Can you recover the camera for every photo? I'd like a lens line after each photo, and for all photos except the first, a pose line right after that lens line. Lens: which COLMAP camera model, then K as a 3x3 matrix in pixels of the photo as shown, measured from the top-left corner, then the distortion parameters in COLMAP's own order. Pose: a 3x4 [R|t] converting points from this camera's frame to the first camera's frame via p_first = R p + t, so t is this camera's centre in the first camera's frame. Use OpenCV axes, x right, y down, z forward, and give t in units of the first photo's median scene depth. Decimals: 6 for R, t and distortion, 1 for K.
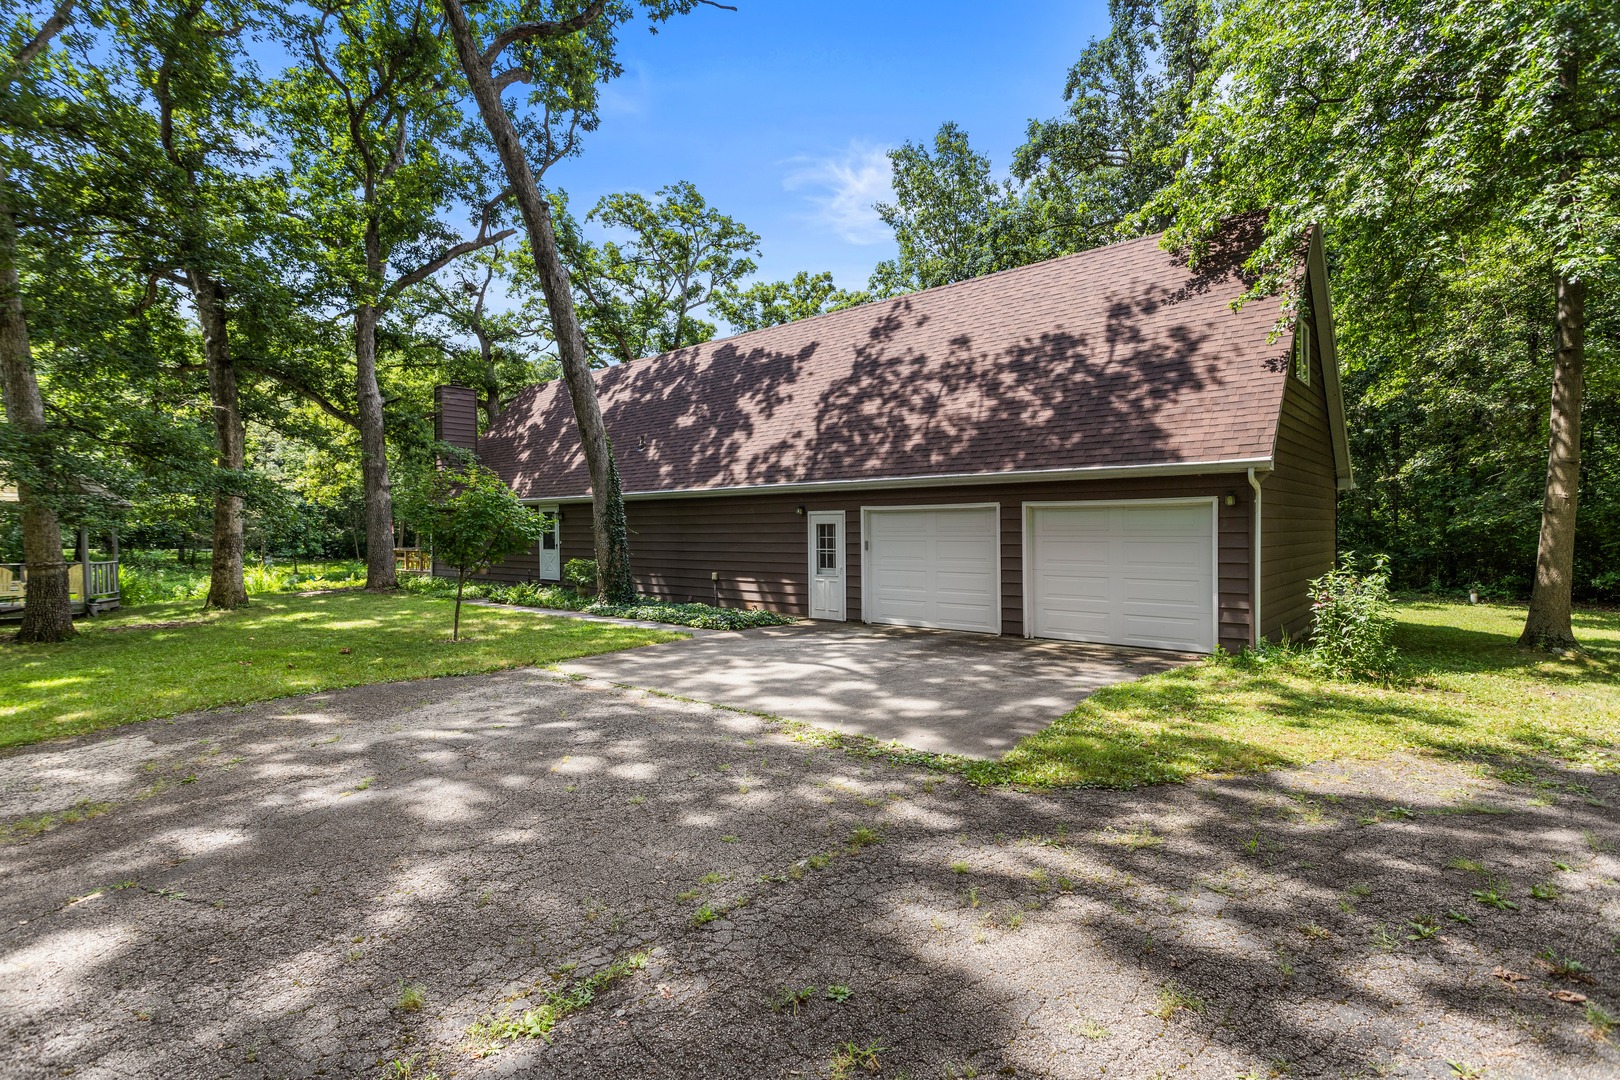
lens RADIAL K [[787.9, 0, 807.8], [0, 787.9, 546.5], [0, 0, 1]] dist [0.004653, 0.000691]
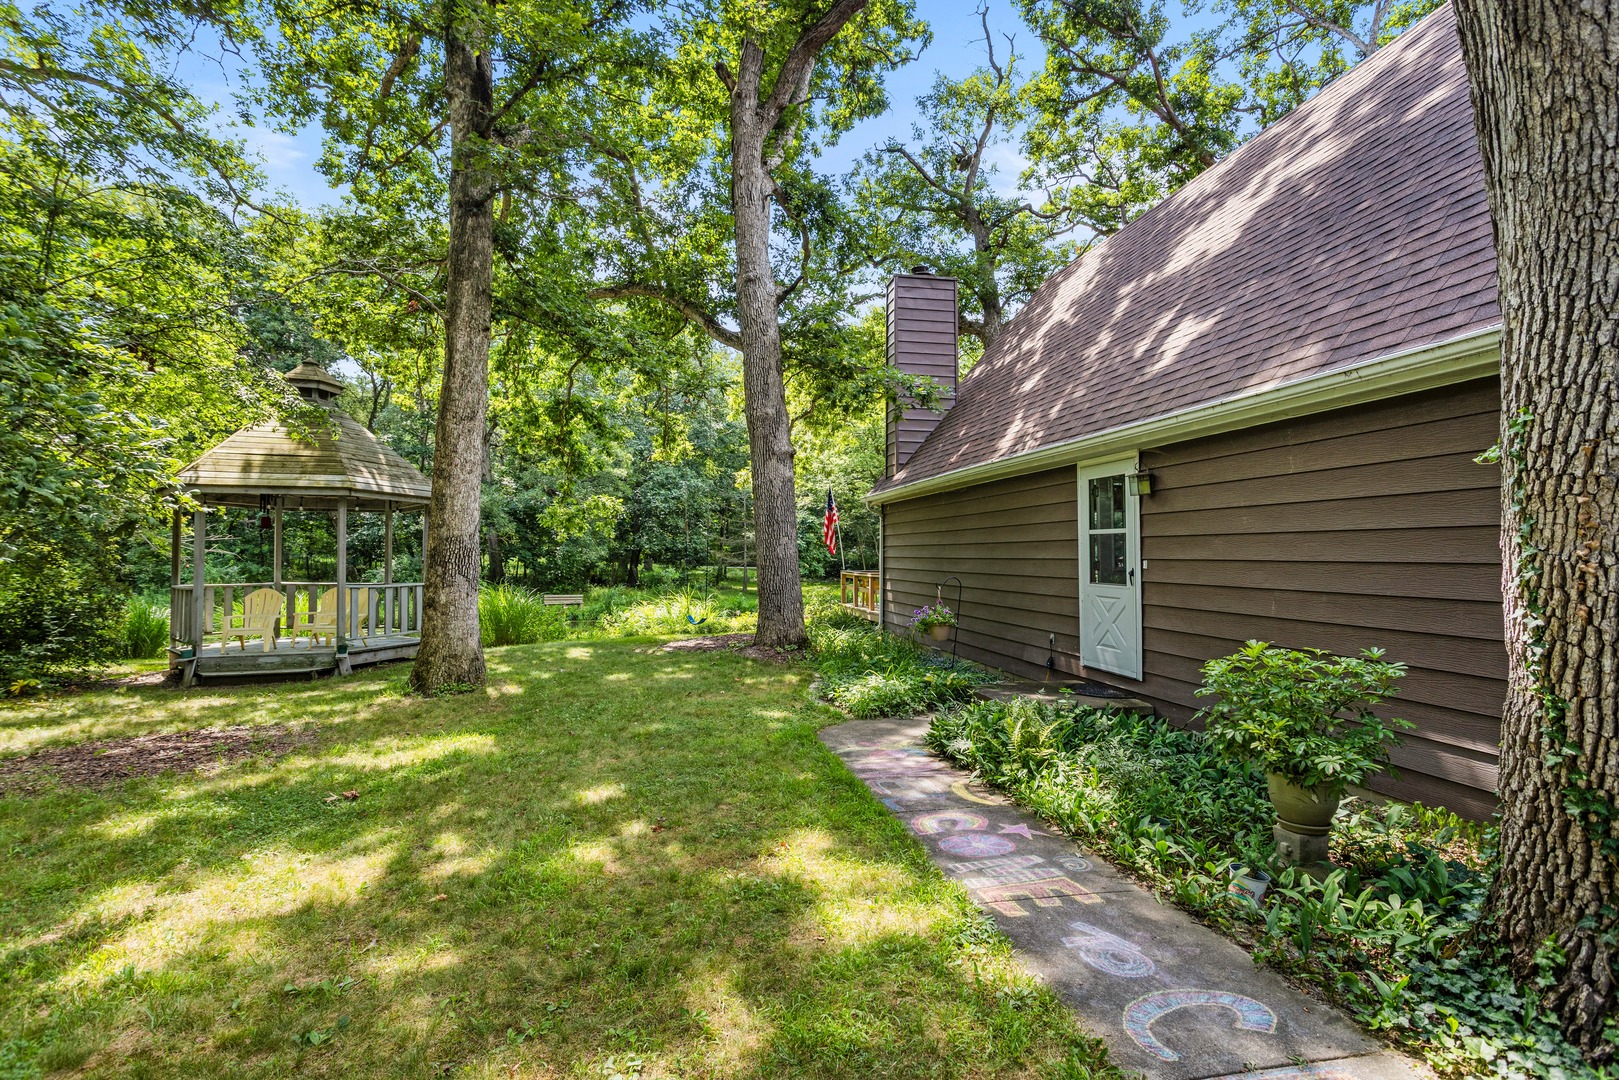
lens RADIAL K [[787.5, 0, 807.5], [0, 787.5, 547.5], [0, 0, 1]] dist [0.004653, 0.000691]
pose [[0.814332, 0.005274, -0.580375, -0.208820], [-0.011650, 0.999906, -0.007259, -0.007160], [0.580282, 0.012673, 0.814317, 0.571627]]
